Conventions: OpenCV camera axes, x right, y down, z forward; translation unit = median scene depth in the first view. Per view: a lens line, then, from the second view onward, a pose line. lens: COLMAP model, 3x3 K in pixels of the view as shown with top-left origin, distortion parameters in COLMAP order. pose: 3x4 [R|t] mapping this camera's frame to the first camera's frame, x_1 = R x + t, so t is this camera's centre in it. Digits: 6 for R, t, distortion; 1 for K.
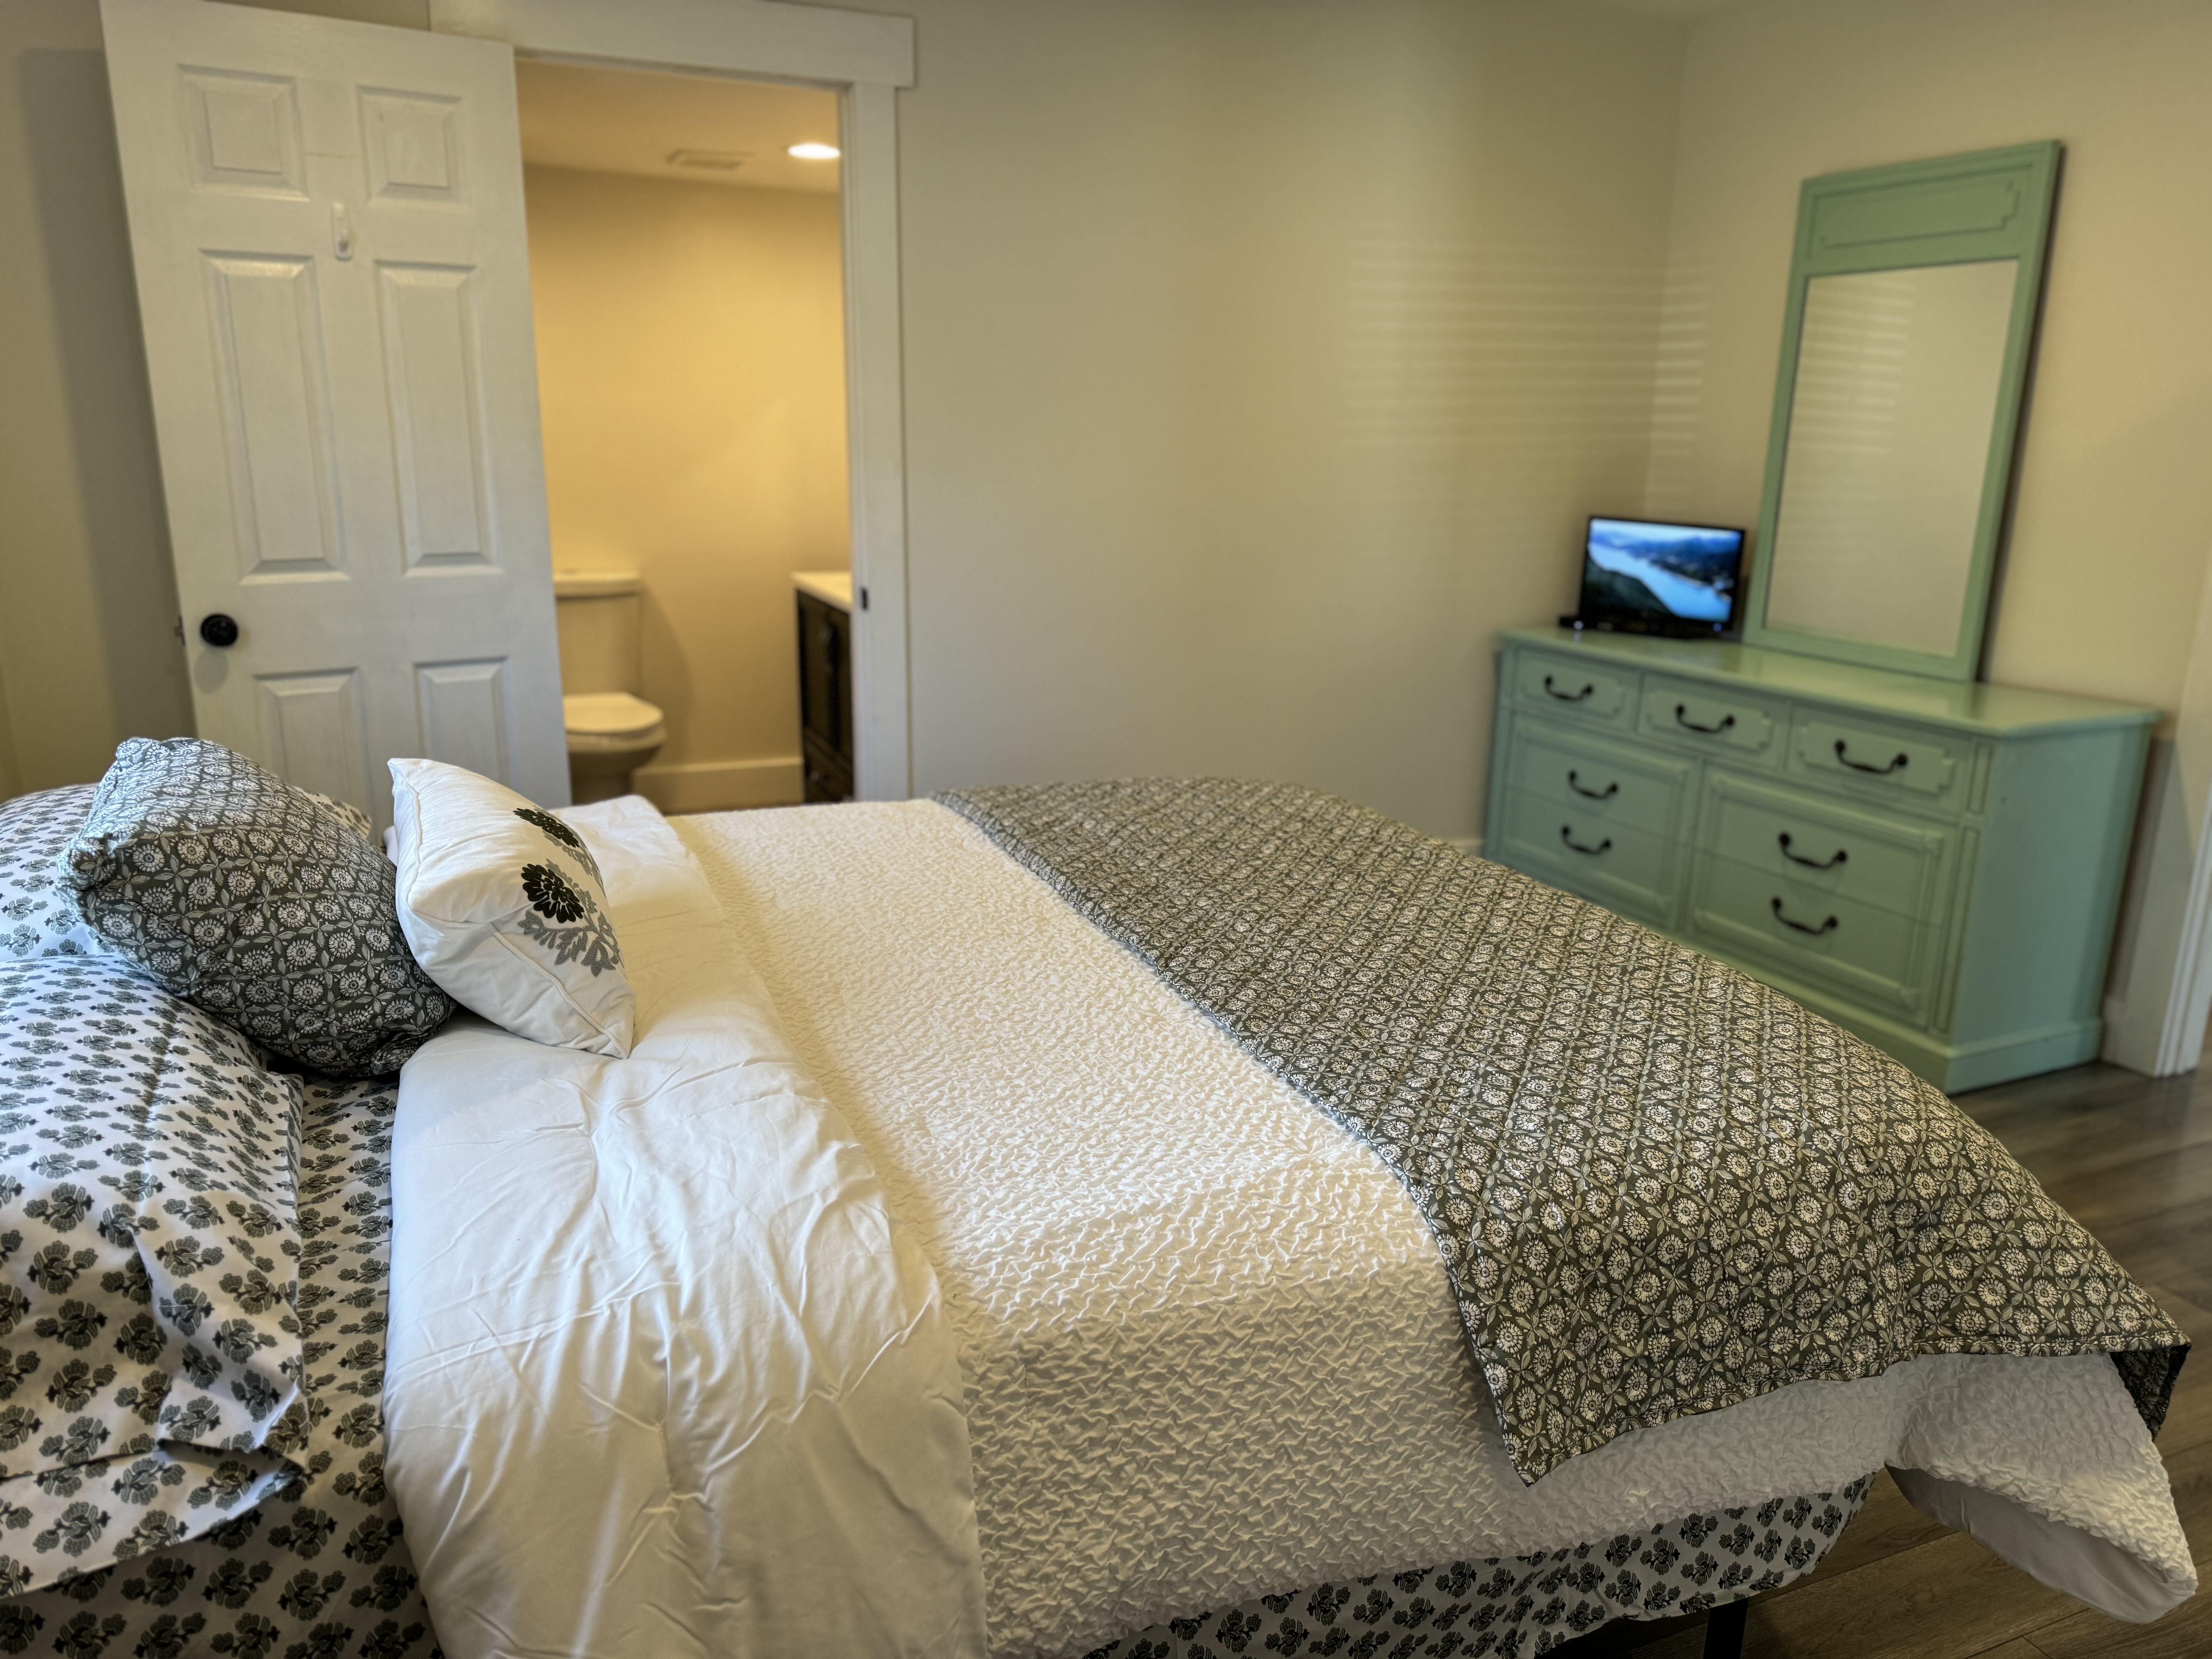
lens RADIAL K [[1589.6, 0, 1106.0], [0, 1589.6, 829.5], [0, 0, 1]] dist [0.103434, -0.099339]
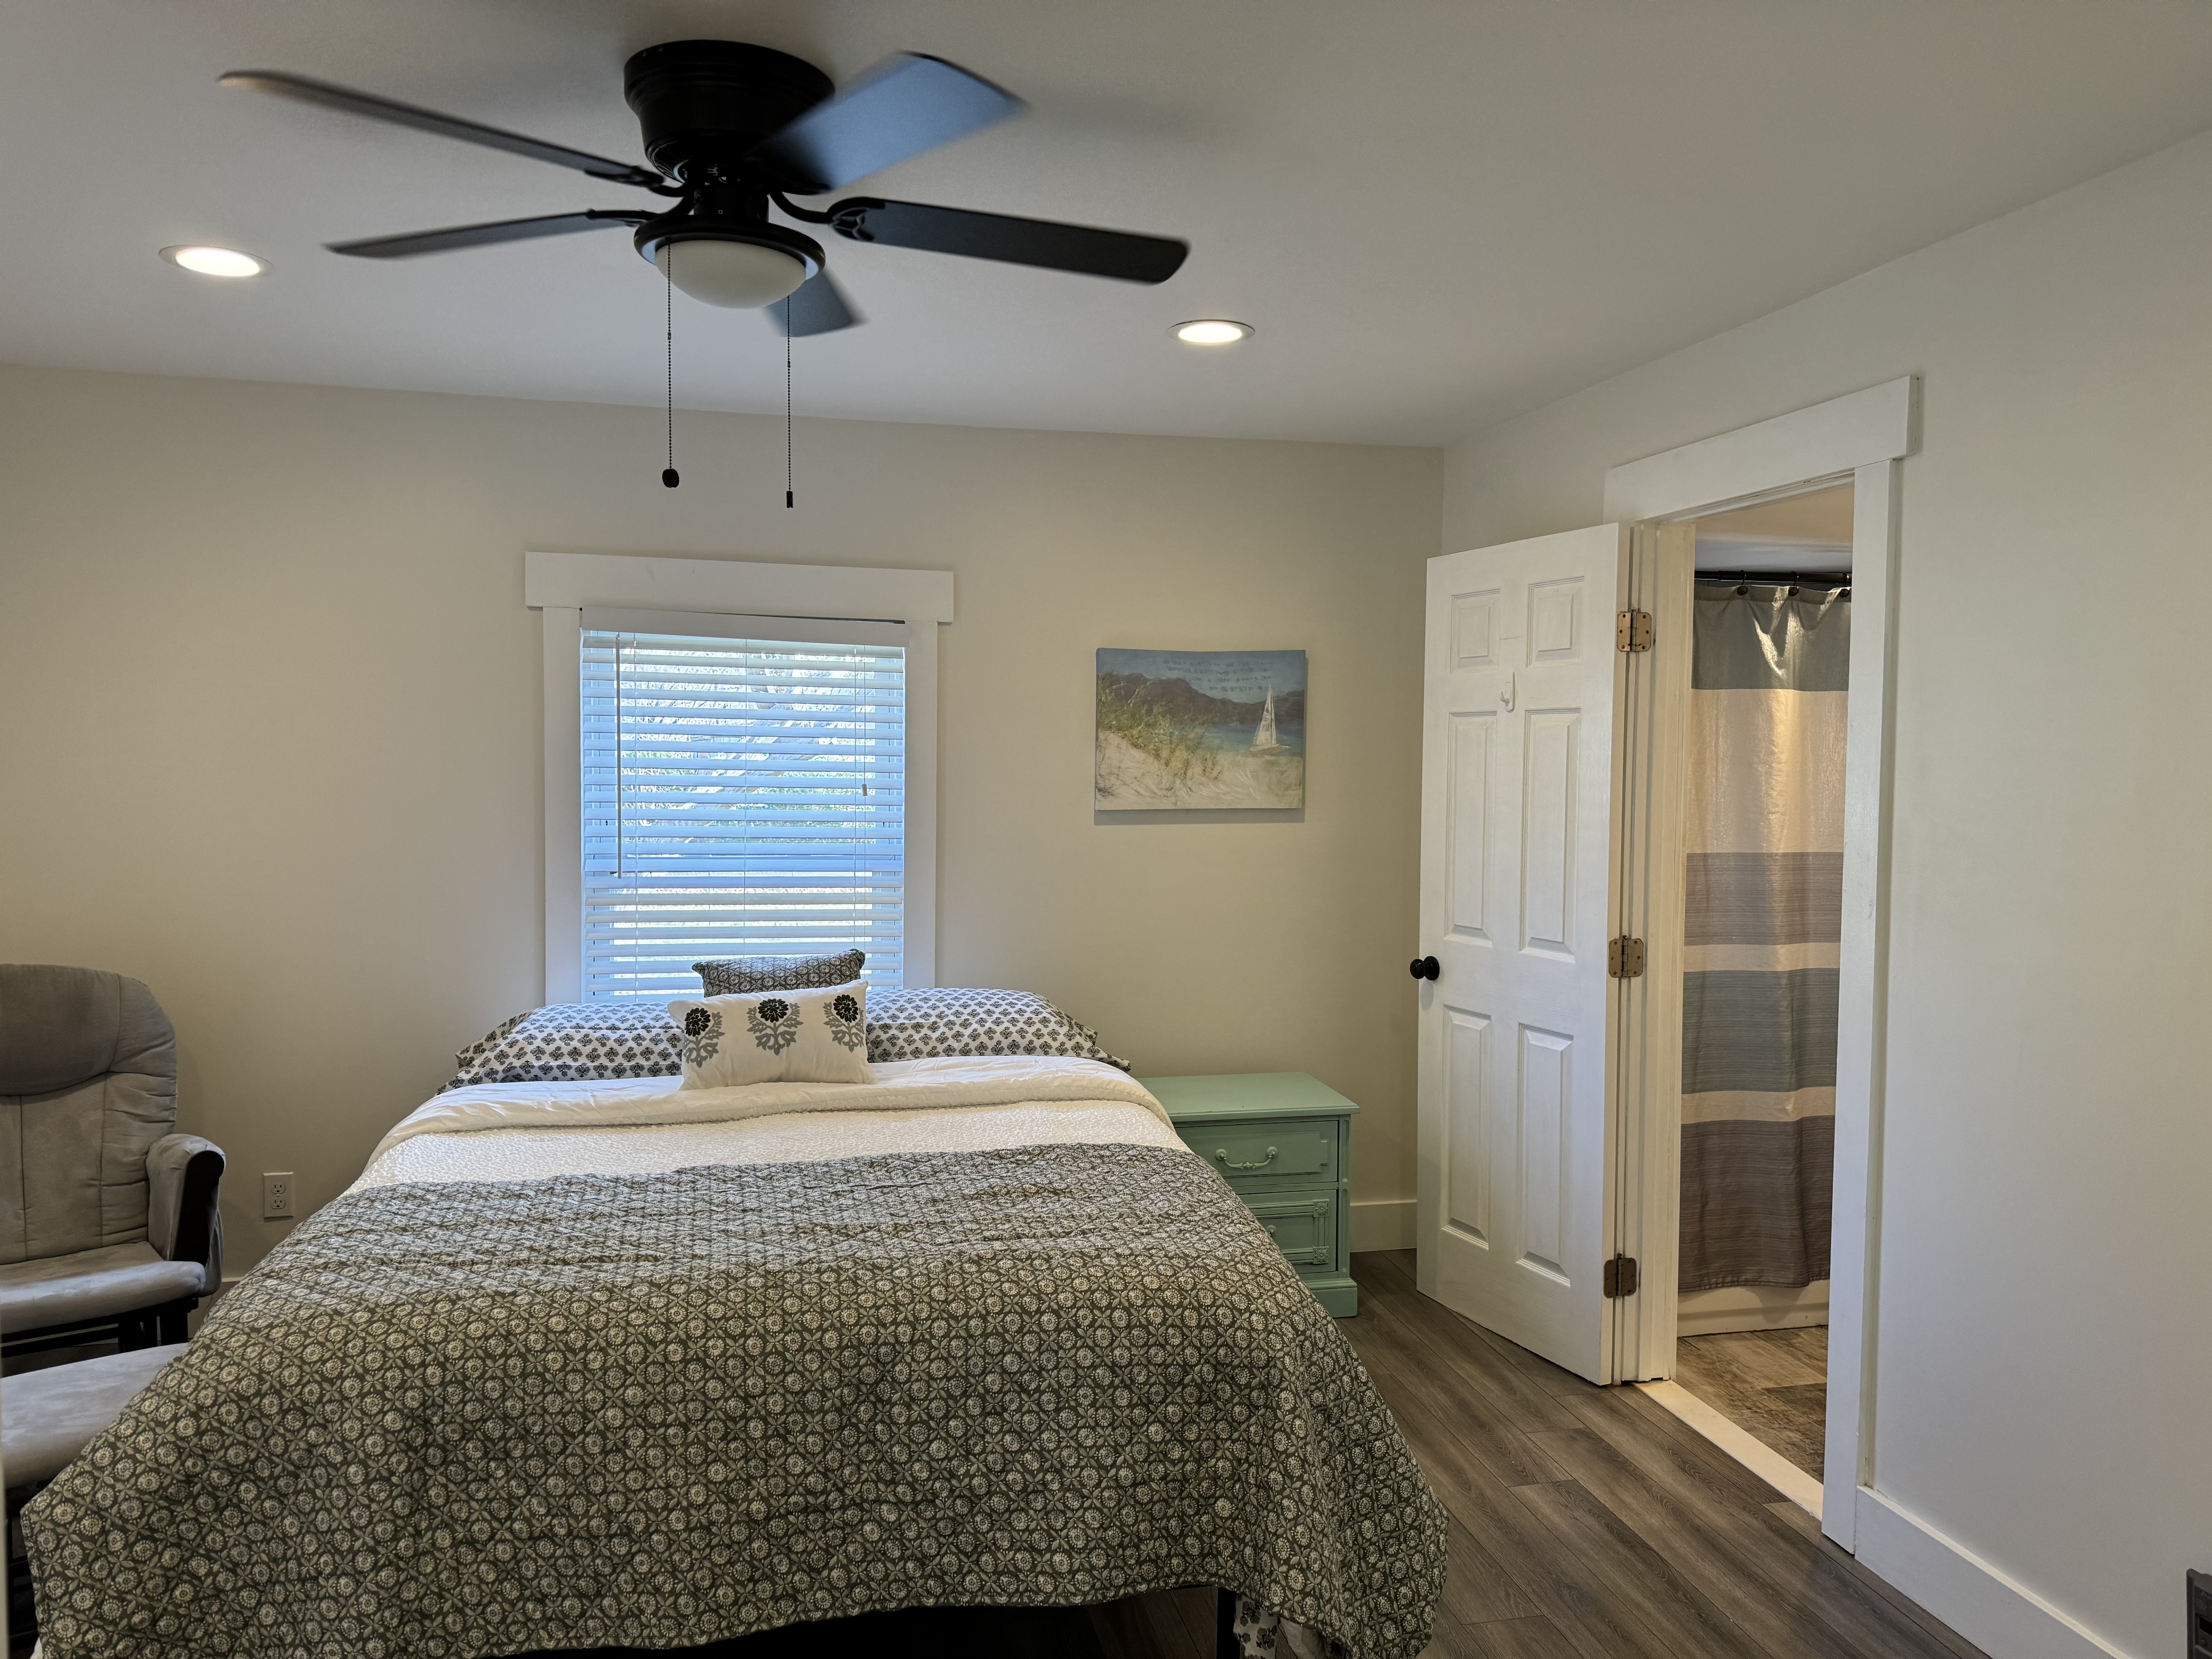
lens RADIAL K [[1589.6, 0, 1106.0], [0, 1589.6, 829.5], [0, 0, 1]] dist [0.103434, -0.099339]
pose [[-0.199610, 0.041848, -0.978981, 0.823293], [-0.258664, 0.961399, 0.093837, -0.282877], [0.945118, 0.271958, -0.181080, 0.911655]]
